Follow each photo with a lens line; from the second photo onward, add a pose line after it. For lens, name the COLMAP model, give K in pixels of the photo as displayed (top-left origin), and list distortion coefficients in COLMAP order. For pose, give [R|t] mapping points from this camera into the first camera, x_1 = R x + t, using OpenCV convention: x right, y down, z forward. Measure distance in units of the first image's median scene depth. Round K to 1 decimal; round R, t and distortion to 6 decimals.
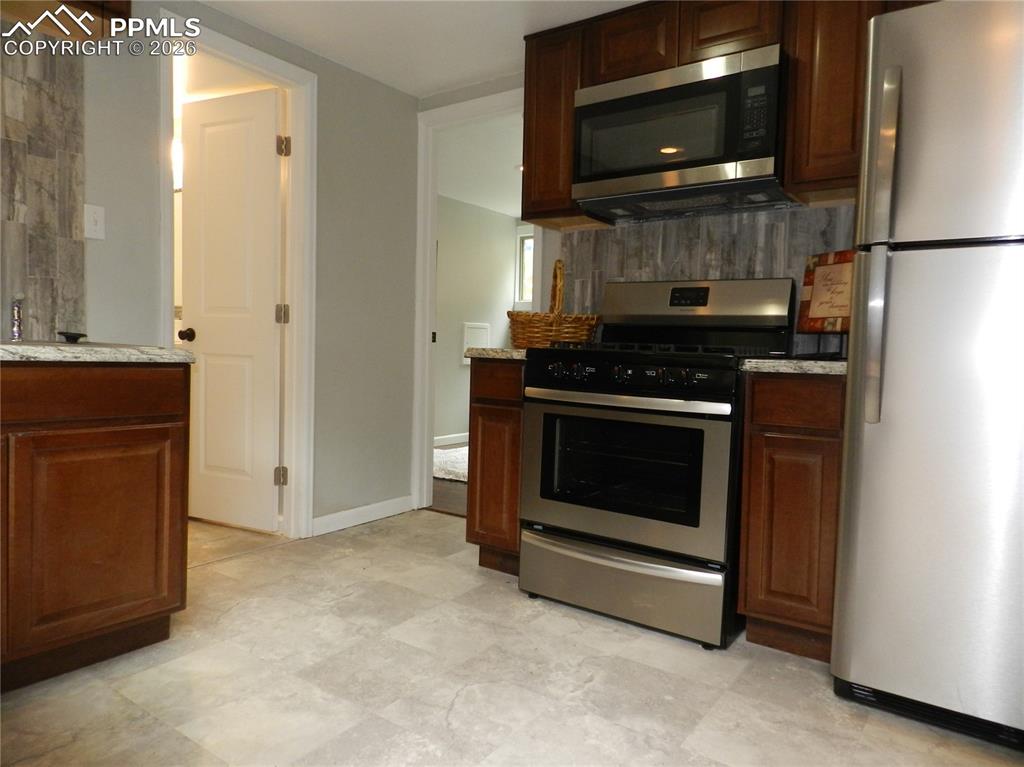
lens RADIAL K [[684.8, 0, 511.9], [0, 684.8, 379.2], [0, 0, 1]] dist [0.005655, -0.002560]
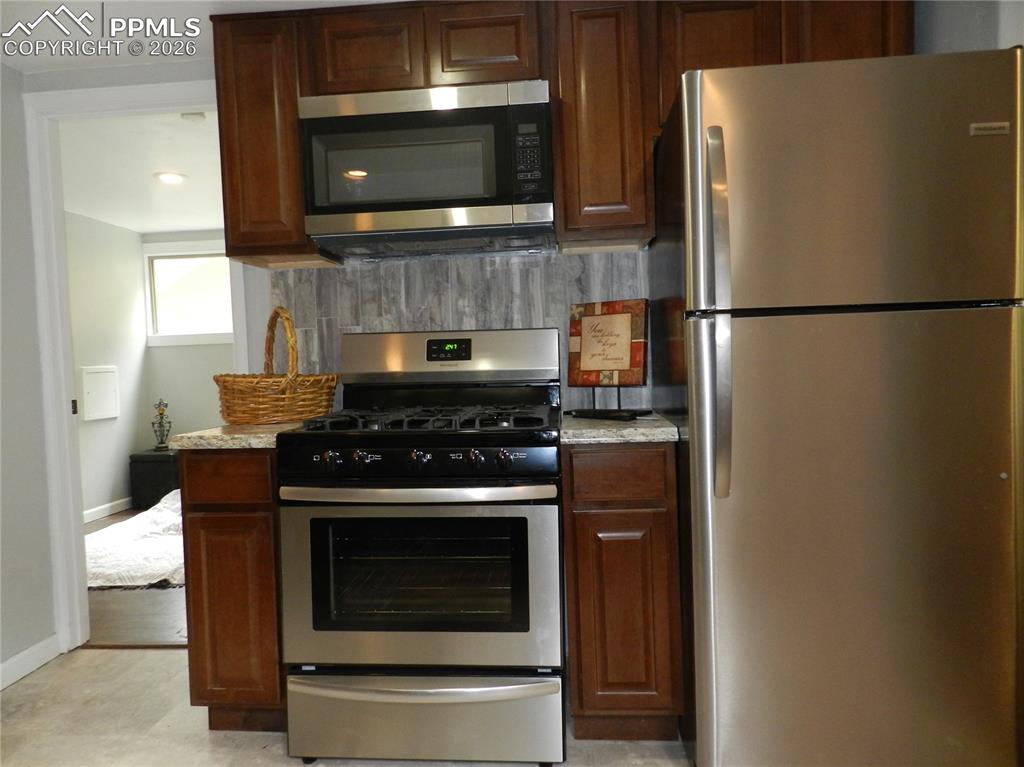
lens RADIAL K [[684.8, 0, 511.9], [0, 684.8, 379.2], [0, 0, 1]] dist [0.005655, -0.002560]
pose [[0.856019, -0.073033, 0.511760, -0.121059], [0.081781, 0.996636, 0.005434, -0.078697], [-0.510435, 0.037201, 0.859112, 0.199687]]
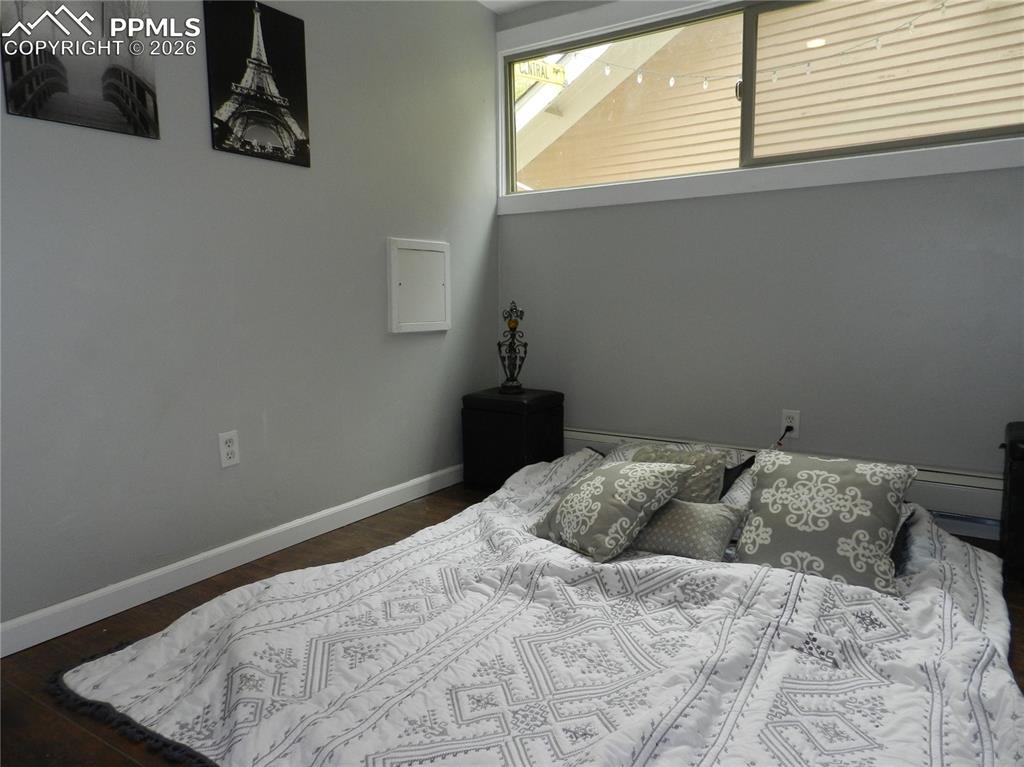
lens RADIAL K [[684.8, 0, 511.9], [0, 684.8, 379.2], [0, 0, 1]] dist [0.005655, -0.002560]
pose [[0.998250, -0.040717, 0.042873, -0.032336], [0.037336, 0.996339, 0.076910, -0.054899], [-0.045847, -0.075175, 0.996116, 1.322730]]
